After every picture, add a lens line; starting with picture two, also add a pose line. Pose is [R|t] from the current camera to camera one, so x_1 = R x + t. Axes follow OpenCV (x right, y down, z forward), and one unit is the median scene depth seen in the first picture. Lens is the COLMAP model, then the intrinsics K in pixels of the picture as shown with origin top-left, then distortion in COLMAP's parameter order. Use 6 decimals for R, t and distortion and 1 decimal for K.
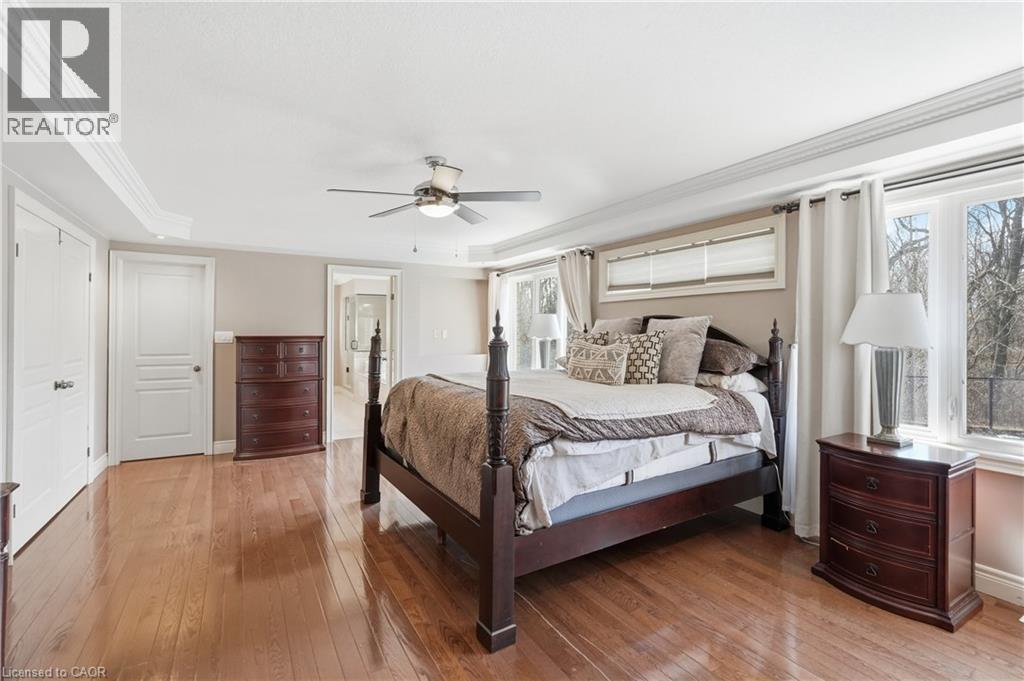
lens RADIAL K [[450.9, 0, 504.3], [0, 450.9, 336.0], [0, 0, 1]] dist [-0.005803, 0.000710]
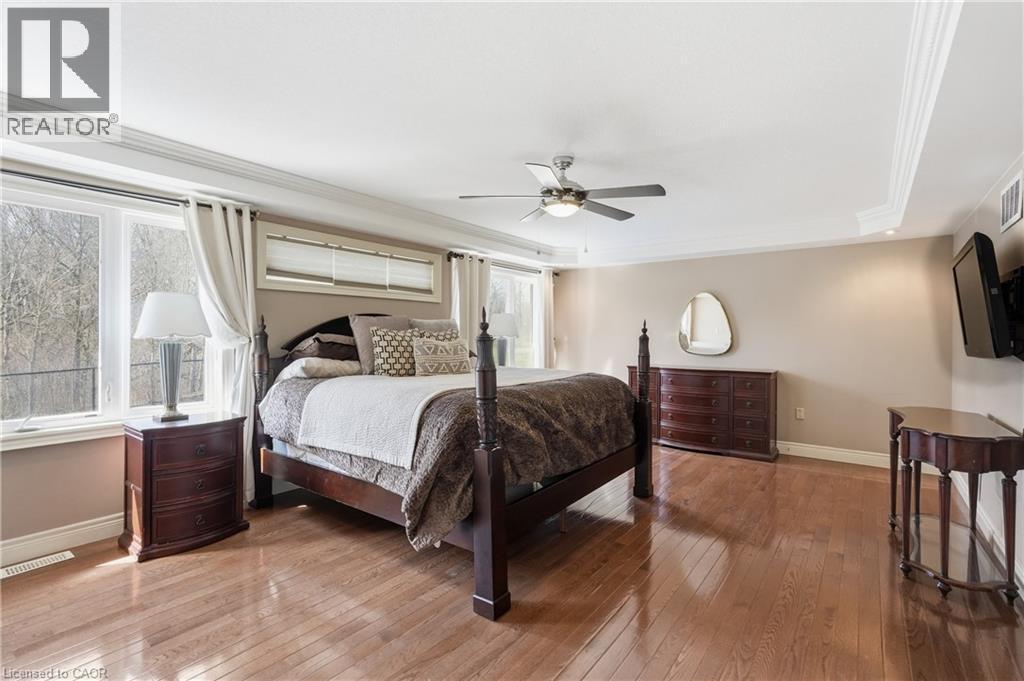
lens RADIAL K [[450.9, 0, 506.4], [0, 450.9, 335.9], [0, 0, 1]] dist [-0.005803, 0.000710]
pose [[-0.344735, -0.011980, 0.938623, -0.779611], [-0.001409, 0.999924, 0.012245, -0.006397], [-0.938699, 0.002899, -0.344726, 1.086955]]
